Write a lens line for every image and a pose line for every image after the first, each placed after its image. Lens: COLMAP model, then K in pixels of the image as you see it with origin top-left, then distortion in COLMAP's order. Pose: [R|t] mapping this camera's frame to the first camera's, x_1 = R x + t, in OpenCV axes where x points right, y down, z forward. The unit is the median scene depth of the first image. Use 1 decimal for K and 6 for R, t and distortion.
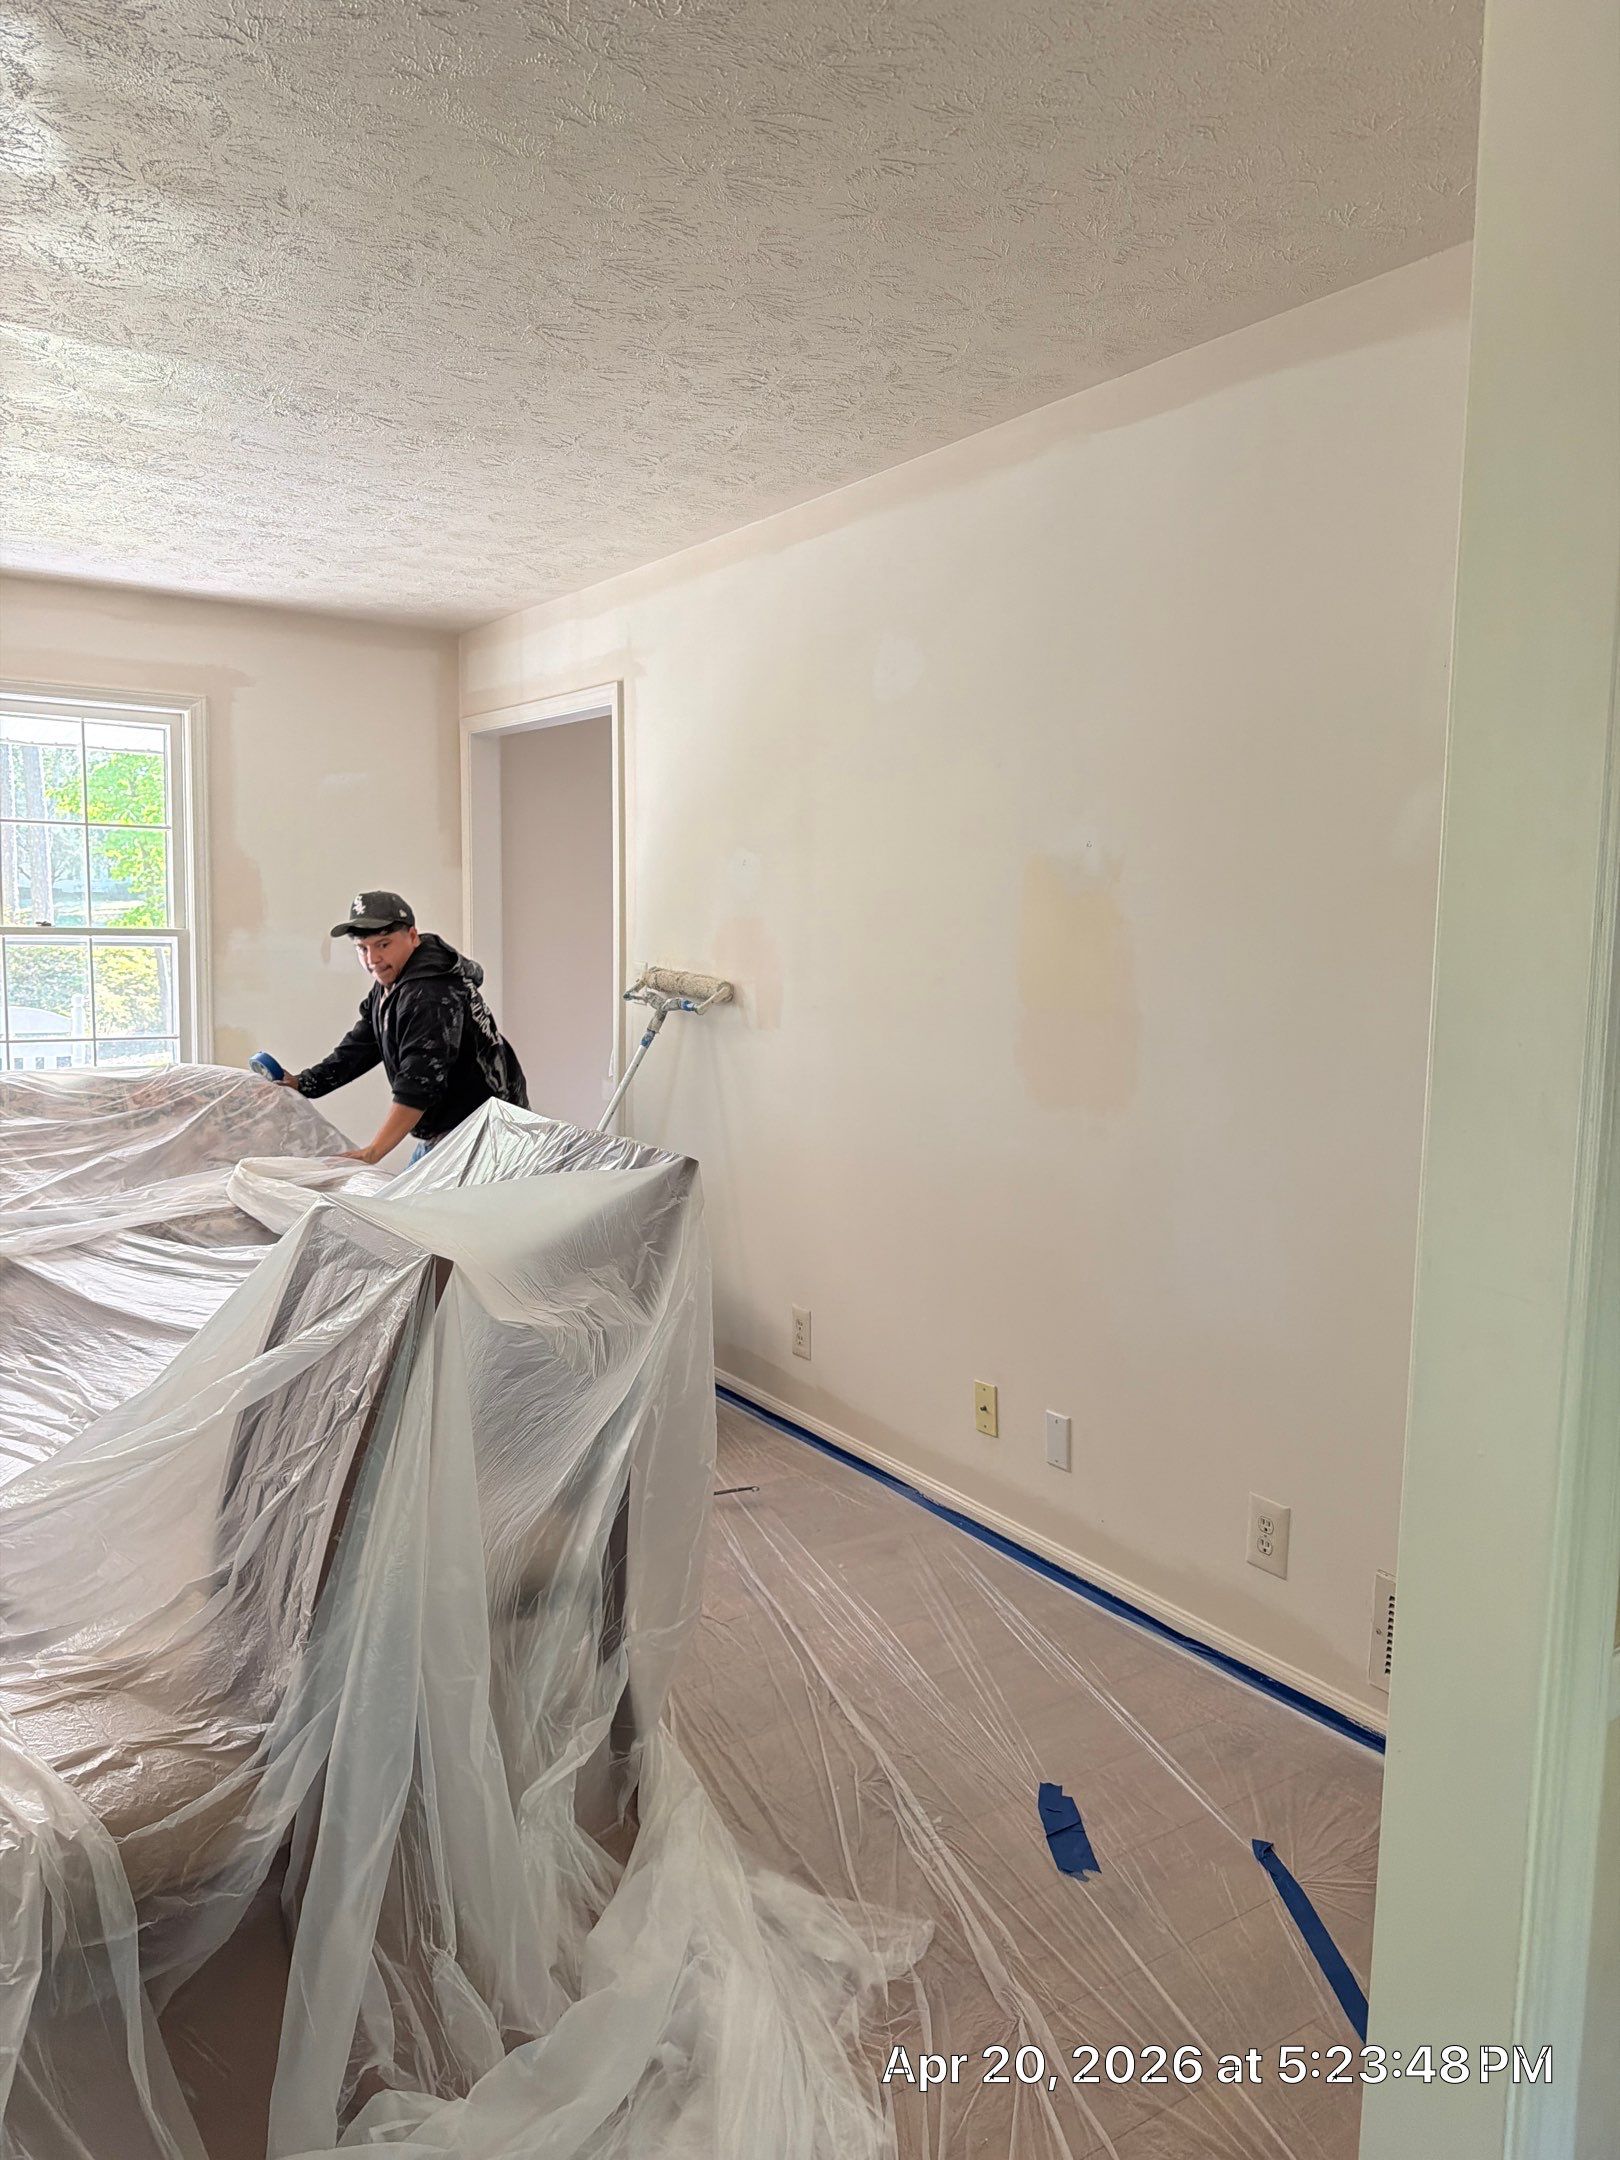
lens RADIAL K [[1542.8, 0, 814.0], [0, 1542.8, 1095.8], [0, 0, 1]] dist [0.027232, -0.030966]
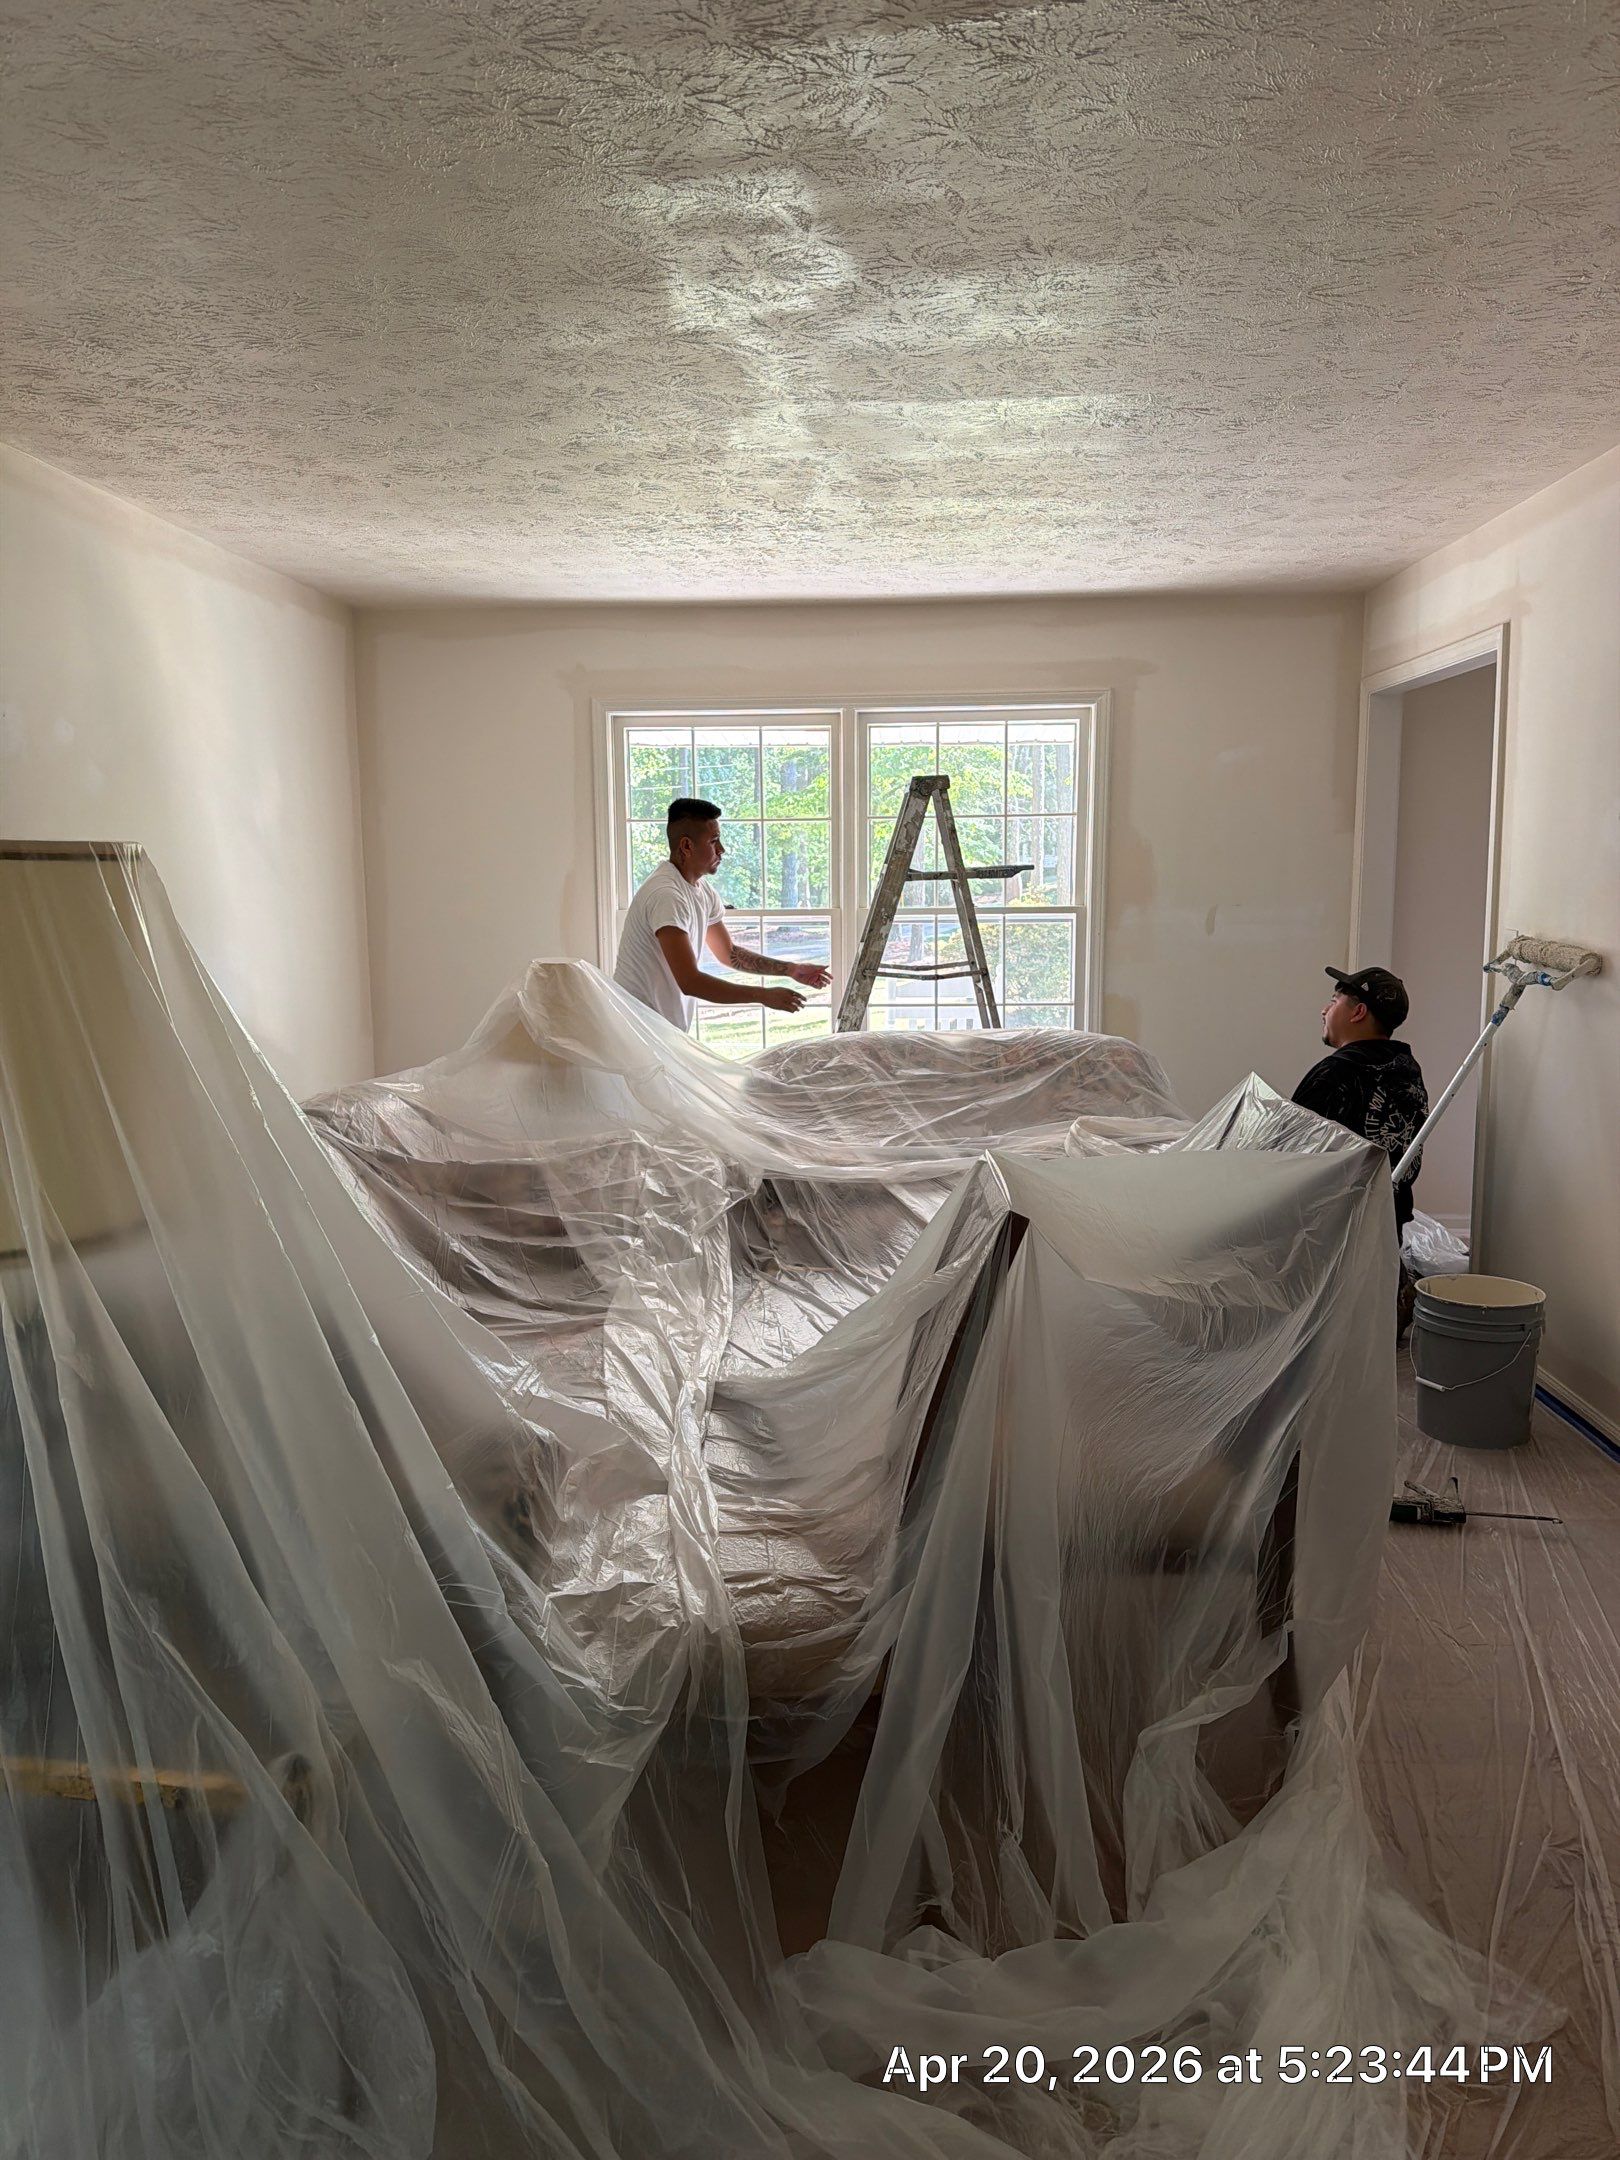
lens RADIAL K [[1608.3, 0, 933.7], [0, 1608.3, 1107.9], [0, 0, 1]] dist [0.097432, -0.200150]
pose [[0.792189, 0.064903, -0.606814, 0.319250], [-0.044692, 0.997829, 0.048380, -0.020182], [0.608637, -0.011206, 0.793370, 0.034299]]
